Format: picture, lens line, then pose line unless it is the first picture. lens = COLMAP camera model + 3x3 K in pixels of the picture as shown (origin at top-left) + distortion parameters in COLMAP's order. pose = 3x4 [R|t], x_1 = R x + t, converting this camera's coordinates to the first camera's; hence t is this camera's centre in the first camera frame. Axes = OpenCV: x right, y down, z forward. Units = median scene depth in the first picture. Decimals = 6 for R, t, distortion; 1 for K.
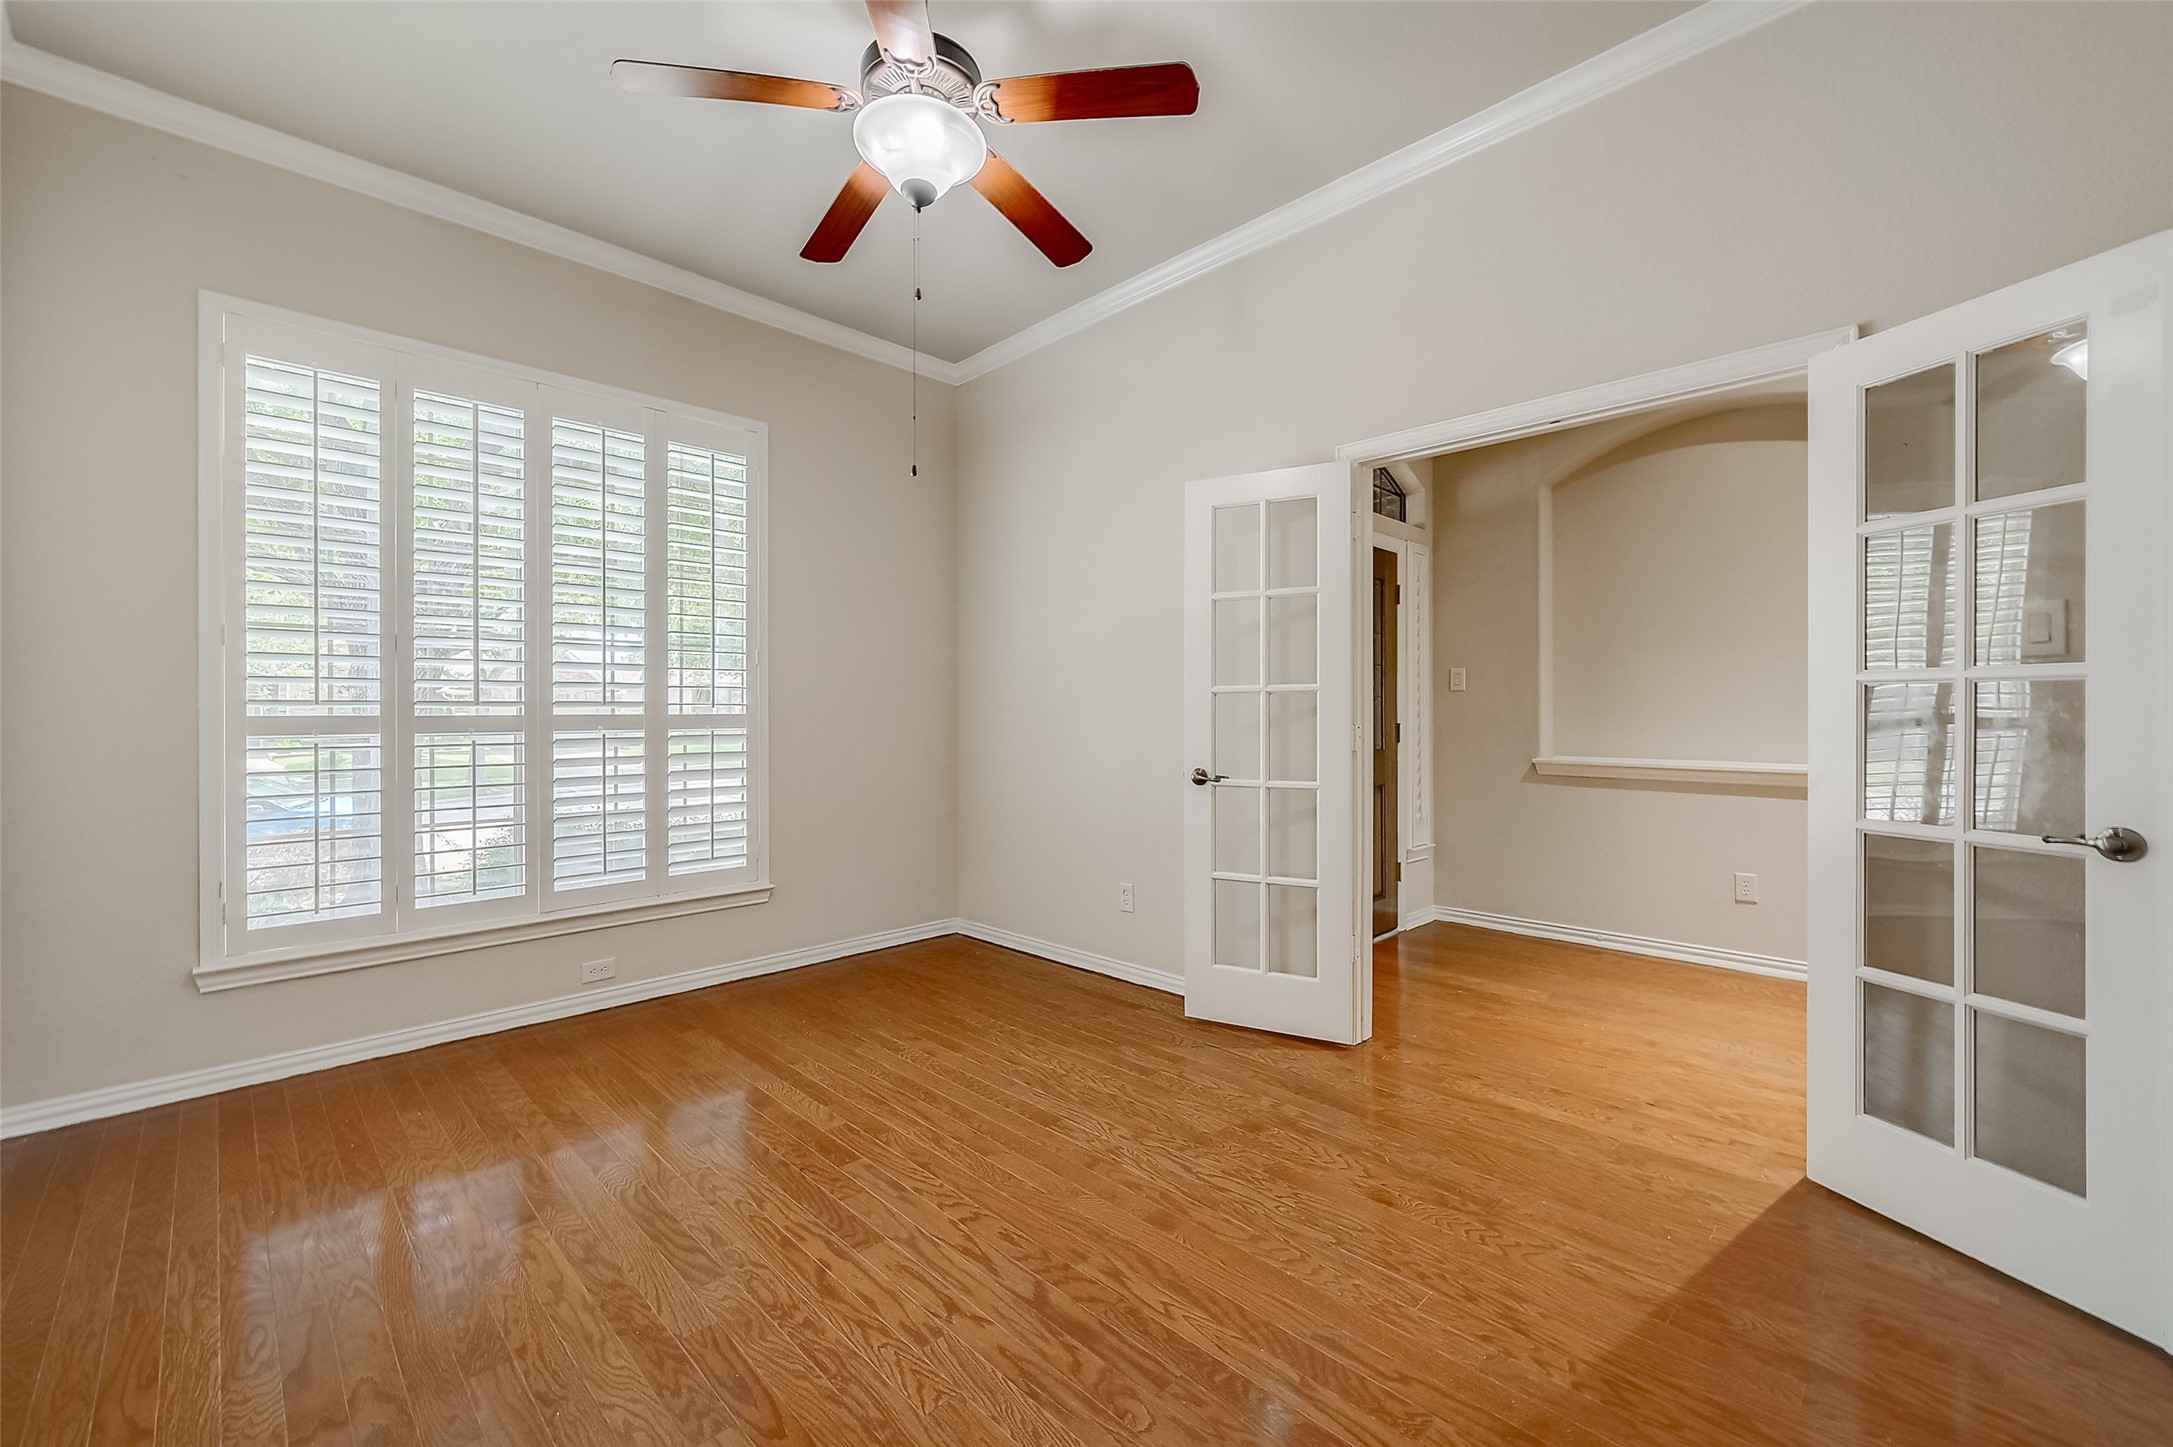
lens RADIAL K [[874.8, 0, 1069.1], [0, 874.8, 714.5], [0, 0, 1]] dist [-0.000903, 0.001843]
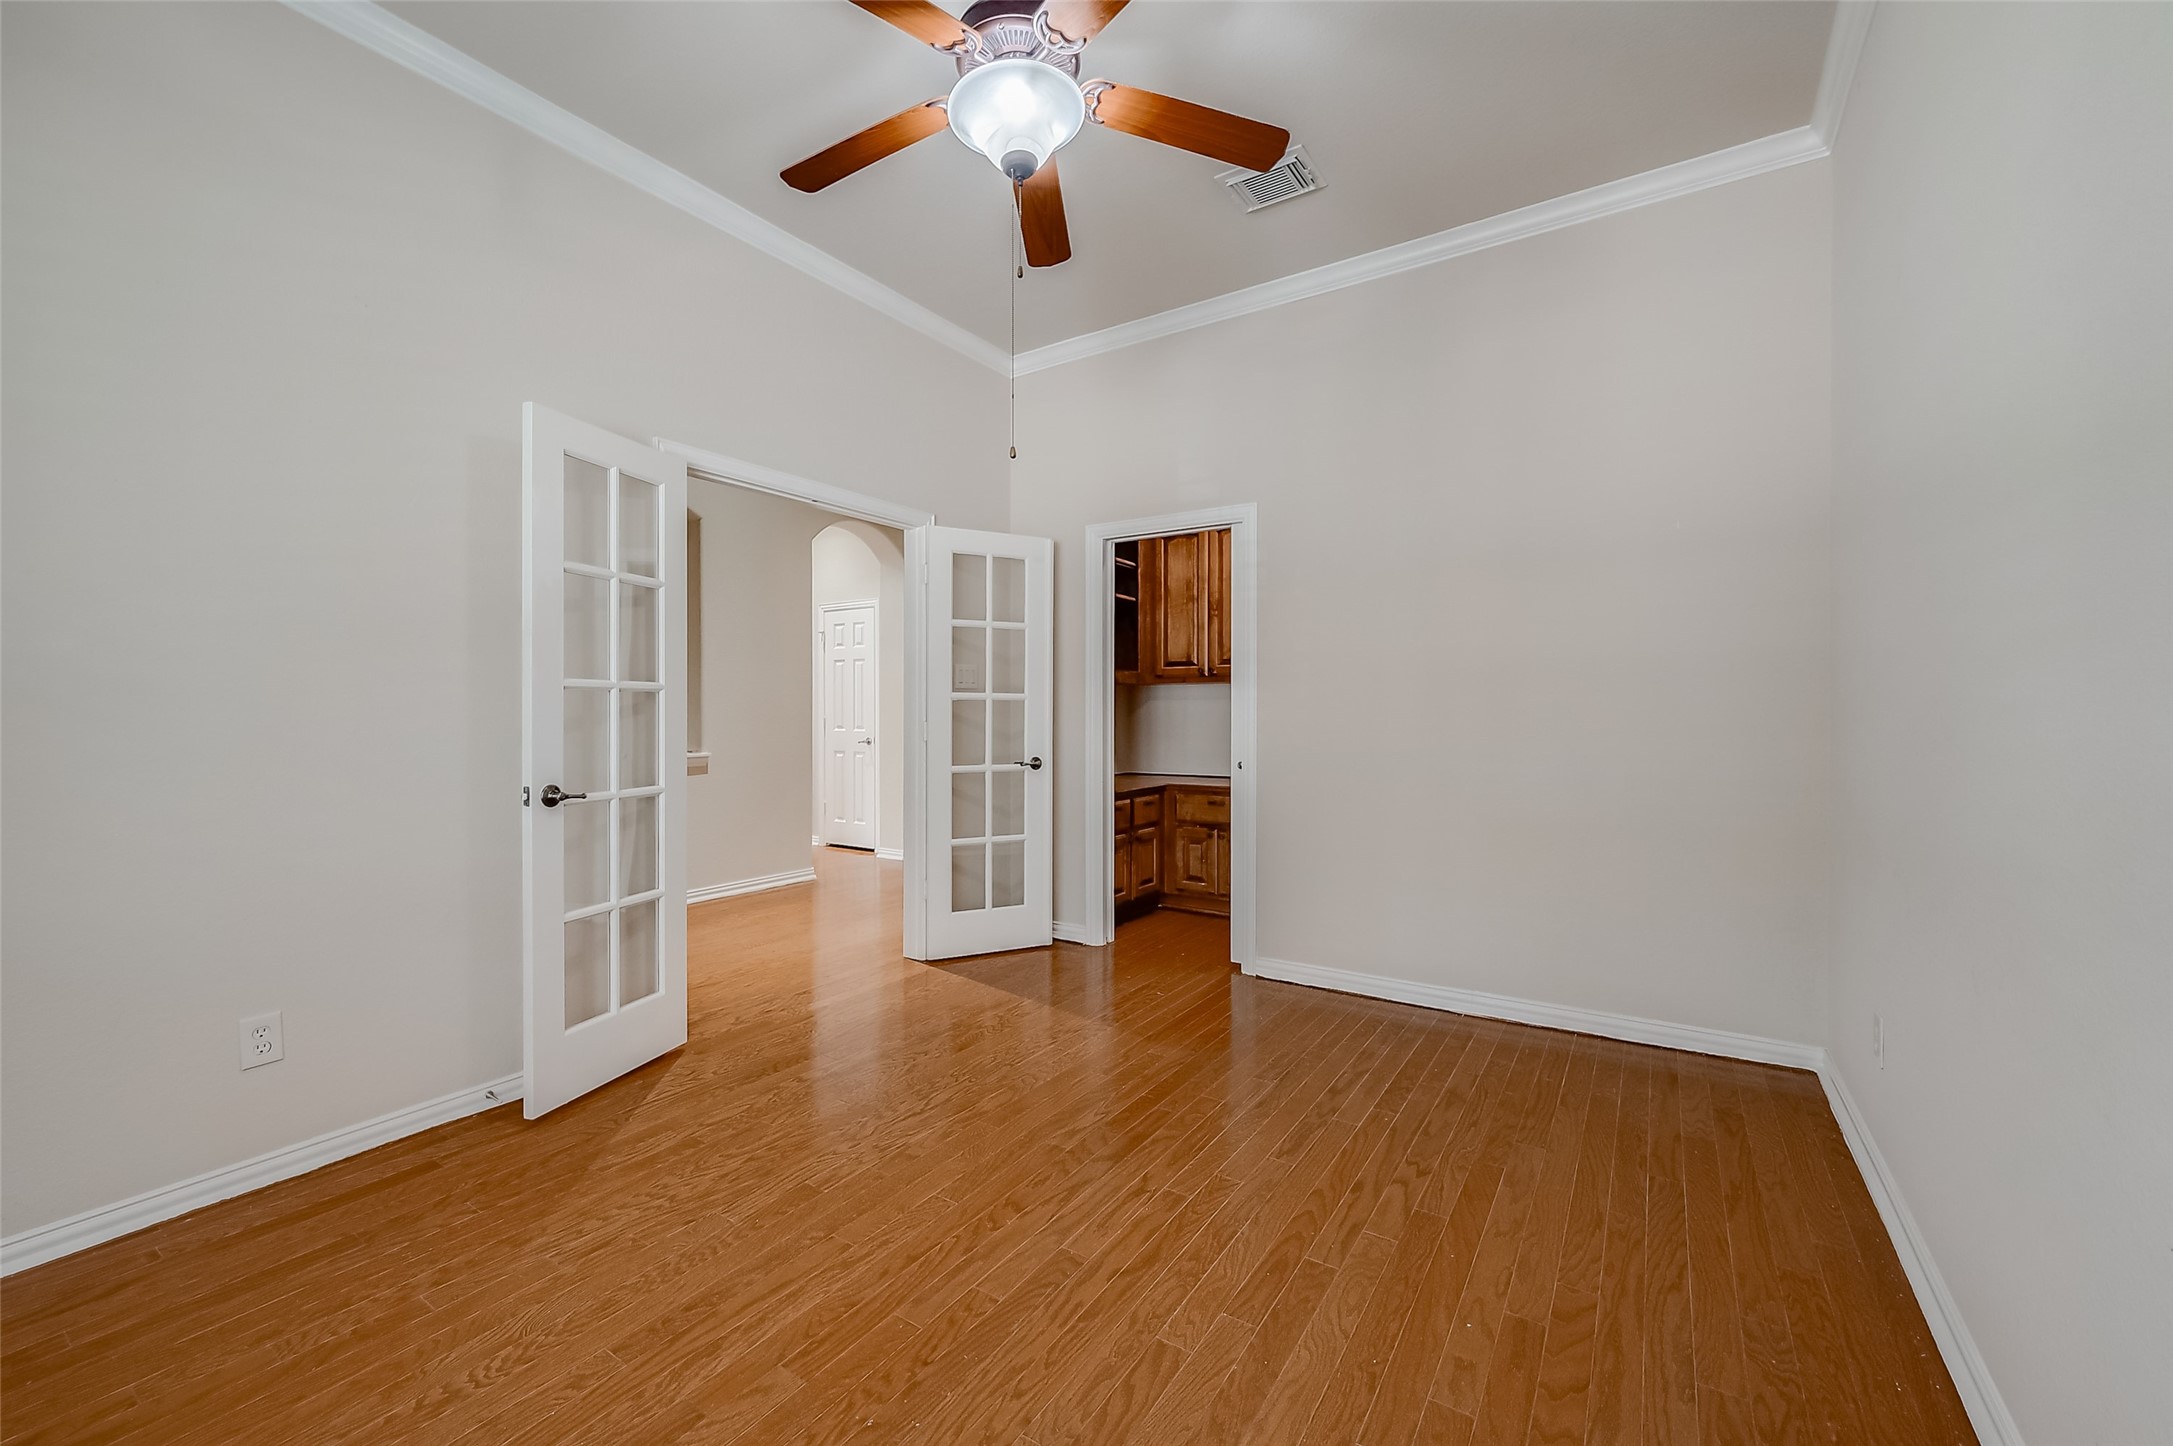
lens RADIAL K [[879.4, 0, 1077.6], [0, 879.4, 722.0], [0, 0, 1]] dist [0.001267, 0.000148]
pose [[-0.214651, -0.004698, 0.976679, -0.990582], [0.003033, 0.999980, 0.005477, 0.006316], [-0.976686, 0.004138, -0.214633, 1.009241]]
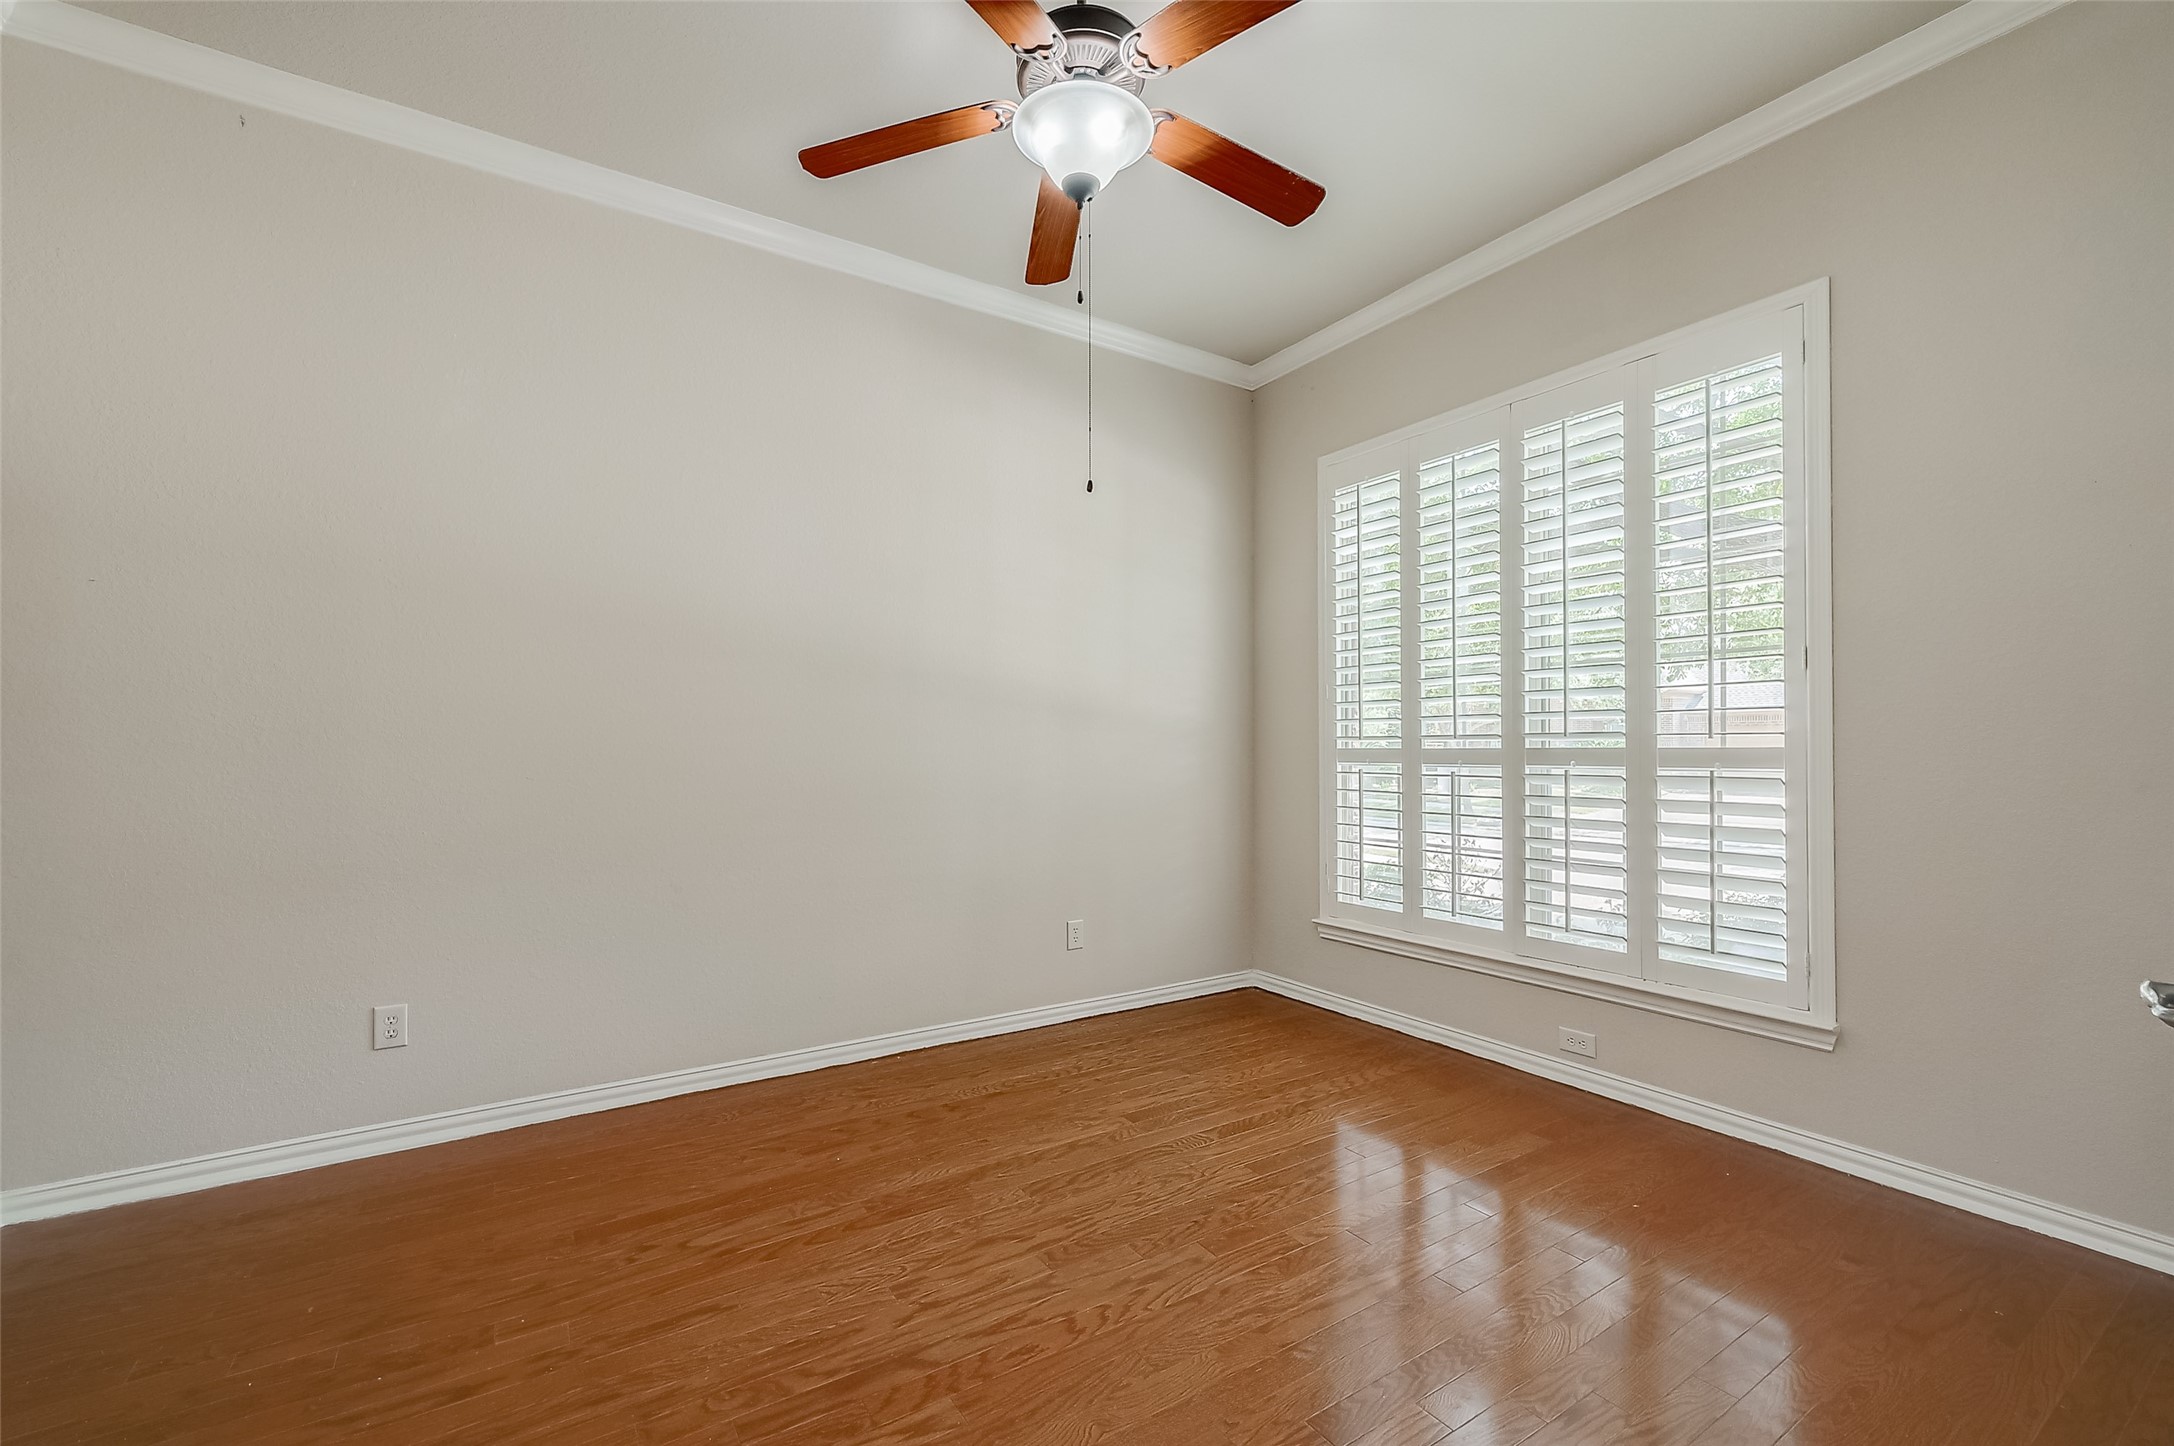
lens RADIAL K [[879.8, 0, 1033.1], [0, 879.8, 744.7], [0, 0, 1]] dist [0.001267, 0.000148]
pose [[-0.221043, -0.000548, -0.975264, 0.665005], [0.002050, 0.999997, -0.001026, -0.004637], [0.975262, -0.002226, -0.221042, 1.019556]]
